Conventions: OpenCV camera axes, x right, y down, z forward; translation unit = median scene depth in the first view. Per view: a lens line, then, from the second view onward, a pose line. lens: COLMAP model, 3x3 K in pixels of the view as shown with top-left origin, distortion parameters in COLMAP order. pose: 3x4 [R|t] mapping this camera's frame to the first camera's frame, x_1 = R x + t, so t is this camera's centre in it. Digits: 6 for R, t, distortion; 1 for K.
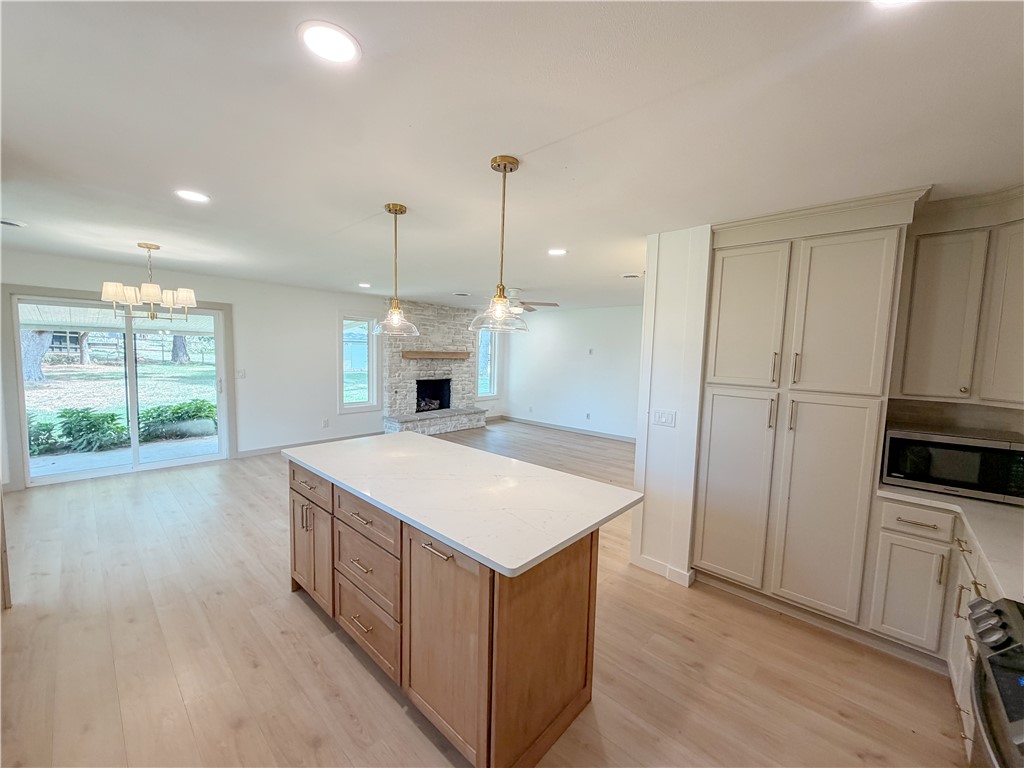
lens RADIAL K [[408.0, 0, 507.6], [0, 408.0, 383.0], [0, 0, 1]] dist [-0.000681, -0.000032]
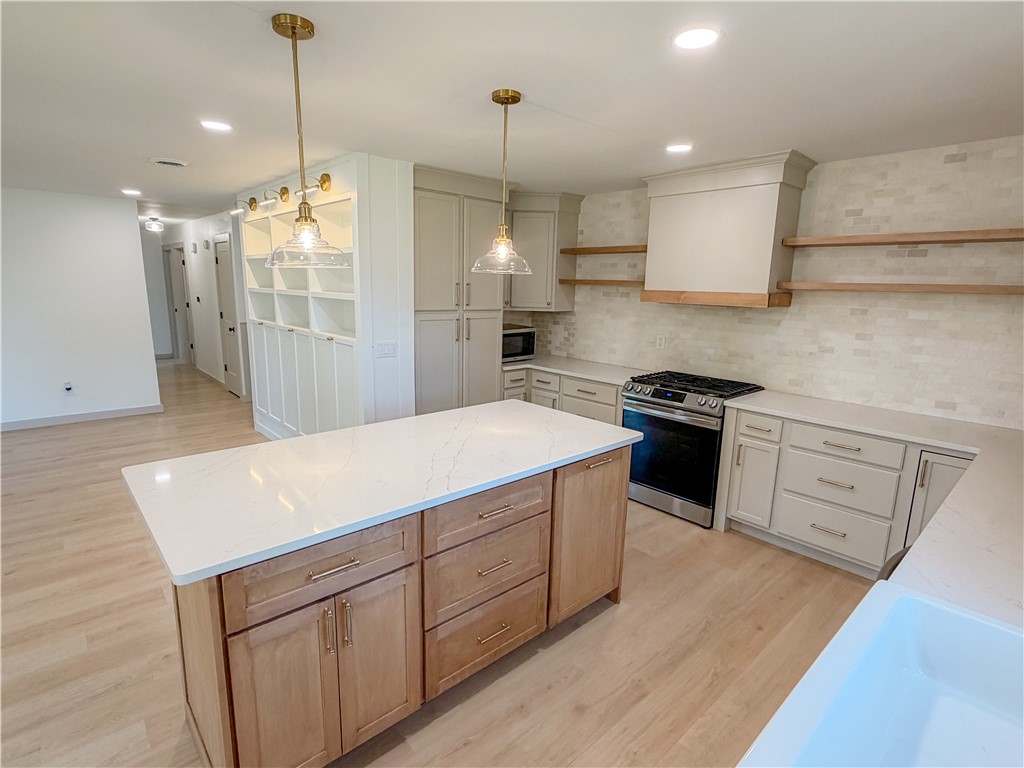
lens RADIAL K [[524.1, 0, 508.2], [0, 524.1, 384.4], [0, 0, 1]] dist [-0.003038, 0.001114]
pose [[0.089515, -0.216911, 0.972079, -0.338019], [0.058510, 0.975456, 0.212277, -0.034144], [-0.994265, 0.037875, 0.100009, 0.223247]]
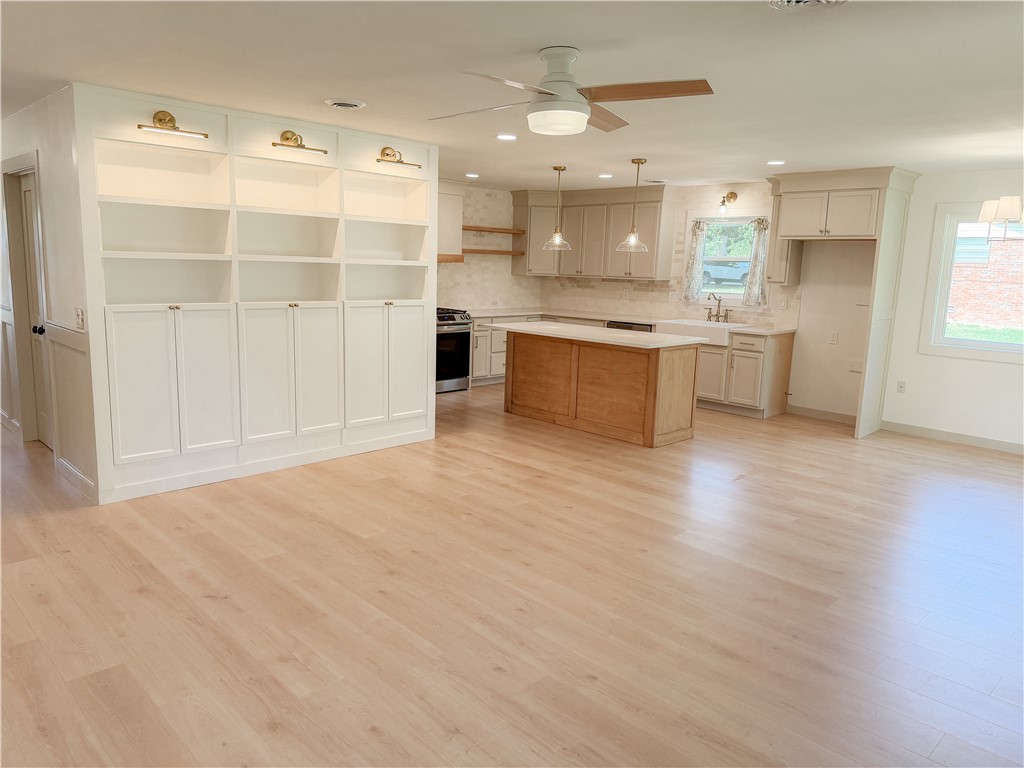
lens RADIAL K [[721.0, 0, 503.7], [0, 721.0, 386.8], [0, 0, 1]] dist [0.107488, -0.174076]
pose [[-0.997310, -0.064604, 0.034619, 0.020459], [-0.053895, 0.966488, 0.250991, -0.092833], [-0.049674, 0.248450, -0.967370, 1.224476]]
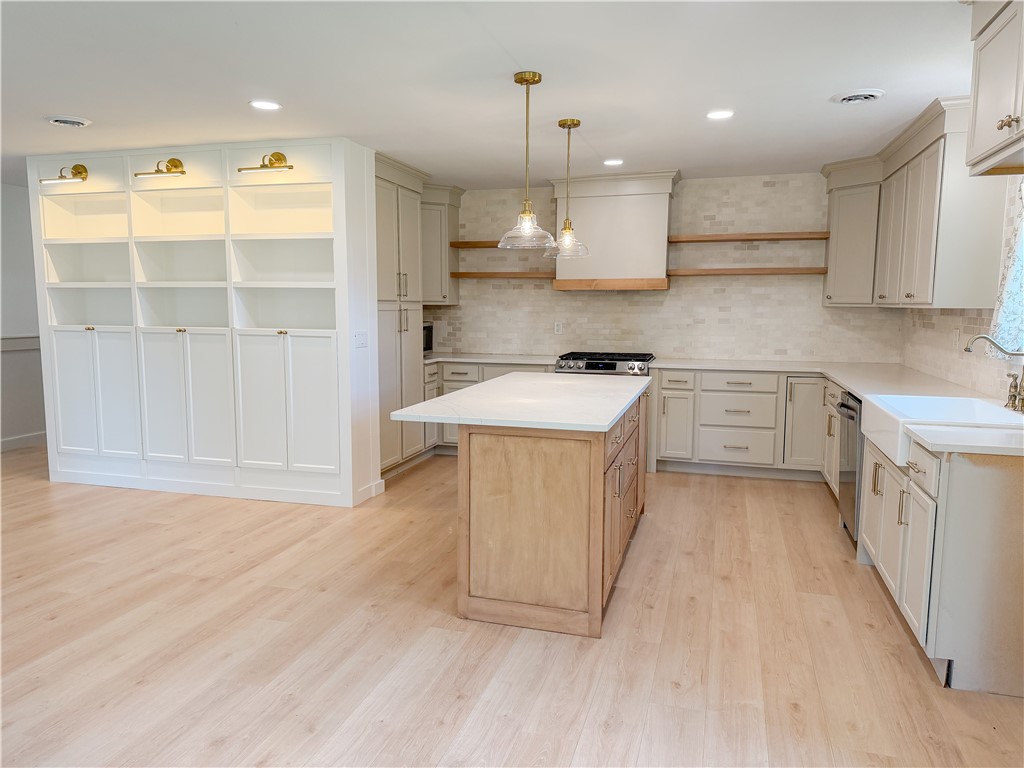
lens RADIAL K [[721.0, 0, 503.7], [0, 721.0, 386.8], [0, 0, 1]] dist [0.107488, -0.174076]
pose [[-0.440257, -0.134825, 0.887691, -0.513066], [0.054992, 0.982756, 0.176538, -0.034902], [-0.896186, 0.126538, -0.425252, 0.563165]]
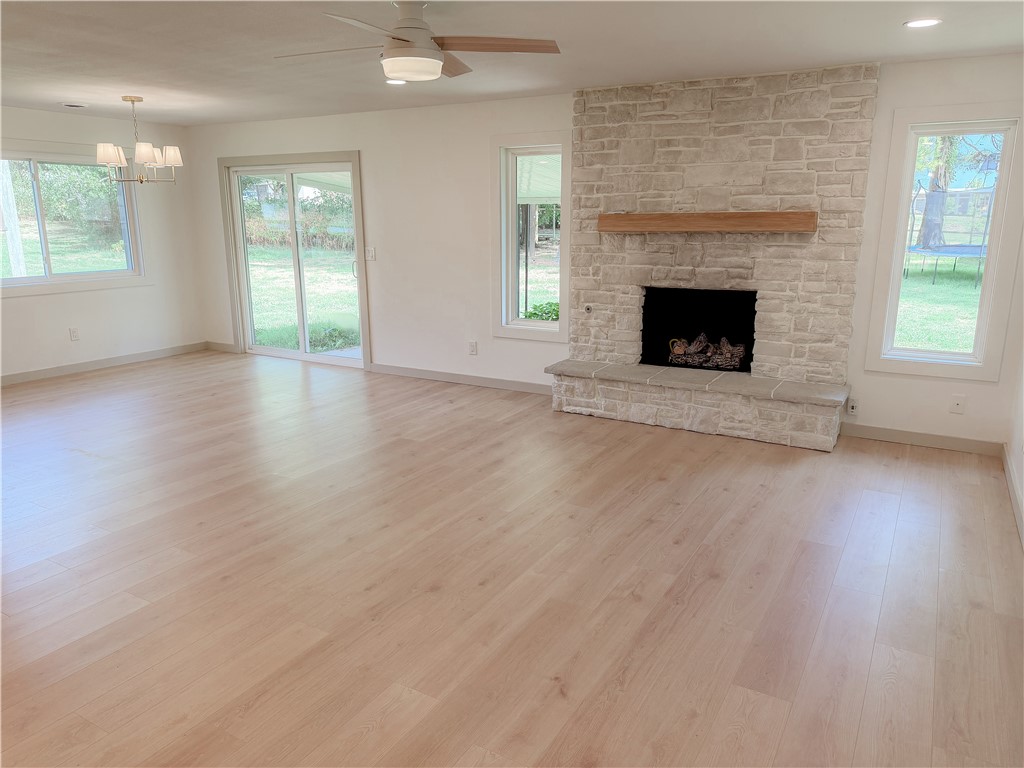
lens RADIAL K [[721.0, 0, 503.7], [0, 721.0, 386.8], [0, 0, 1]] dist [0.107488, -0.174076]
pose [[0.222526, 0.197601, -0.954691, 0.488181], [-0.066656, 0.980037, 0.187311, -0.037058], [0.972645, 0.021954, 0.231255, 0.722841]]
